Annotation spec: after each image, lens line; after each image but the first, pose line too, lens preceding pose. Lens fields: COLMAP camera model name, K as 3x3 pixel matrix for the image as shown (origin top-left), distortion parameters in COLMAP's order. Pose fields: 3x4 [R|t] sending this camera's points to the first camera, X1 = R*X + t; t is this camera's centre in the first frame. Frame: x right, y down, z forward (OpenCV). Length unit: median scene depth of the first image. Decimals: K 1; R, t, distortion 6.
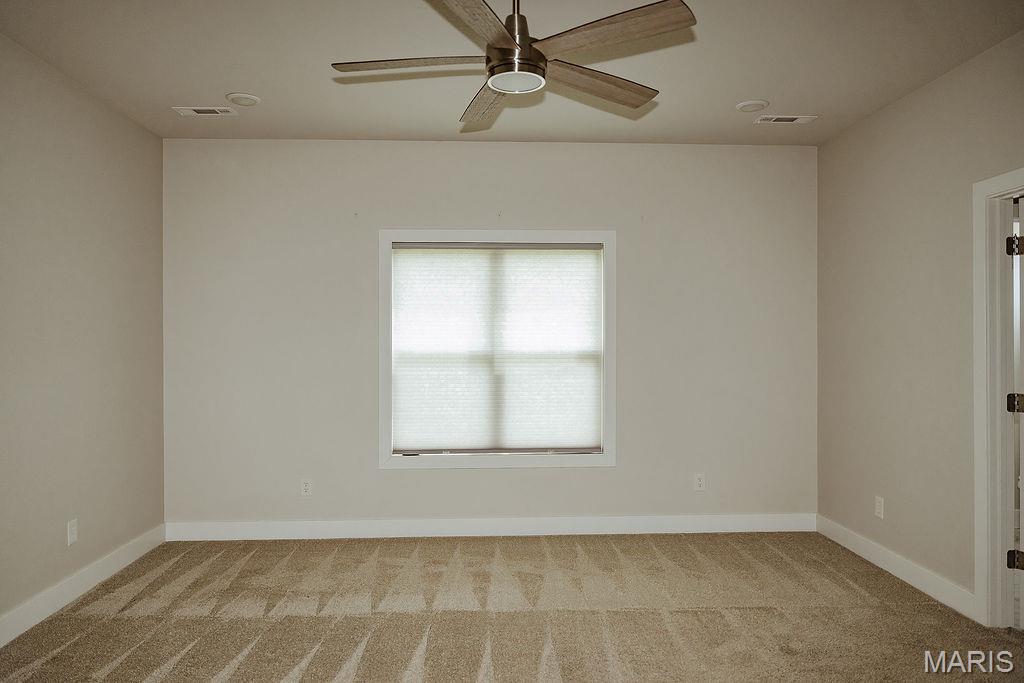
lens RADIAL K [[696.8, 0, 494.5], [0, 696.8, 341.3], [0, 0, 1]] dist [0.031596, 0.001424]
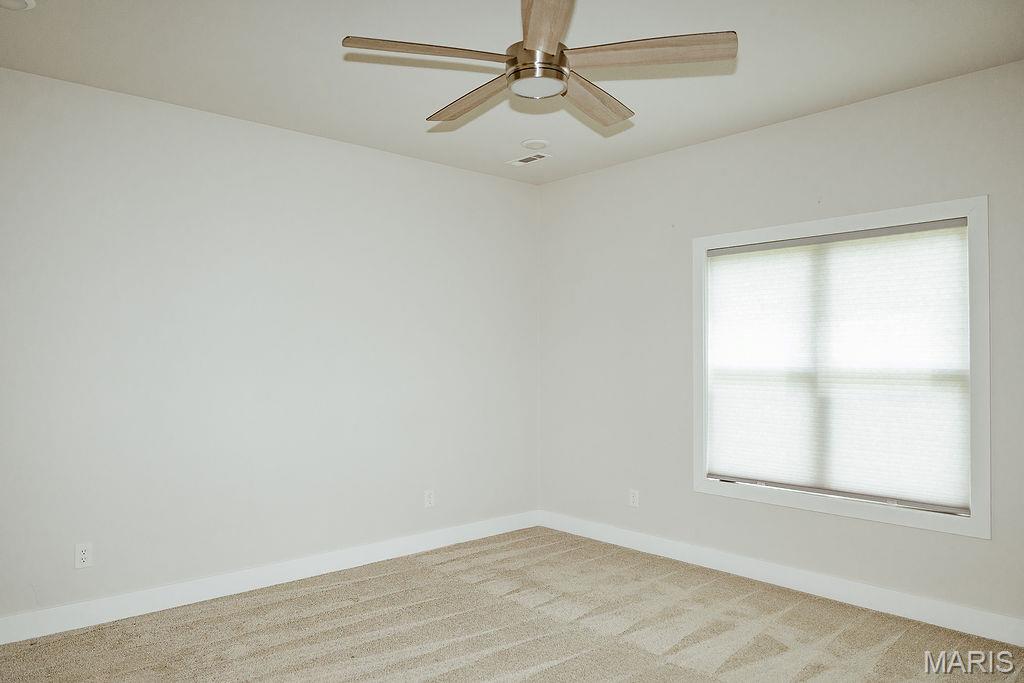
lens RADIAL K [[696.8, 0, 494.5], [0, 696.8, 341.3], [0, 0, 1]] dist [0.031596, 0.001424]
pose [[0.650046, -0.016059, -0.759725, 0.381353], [-0.000620, 0.999765, -0.021663, 0.000655], [0.759895, 0.014552, 0.649883, 0.176430]]
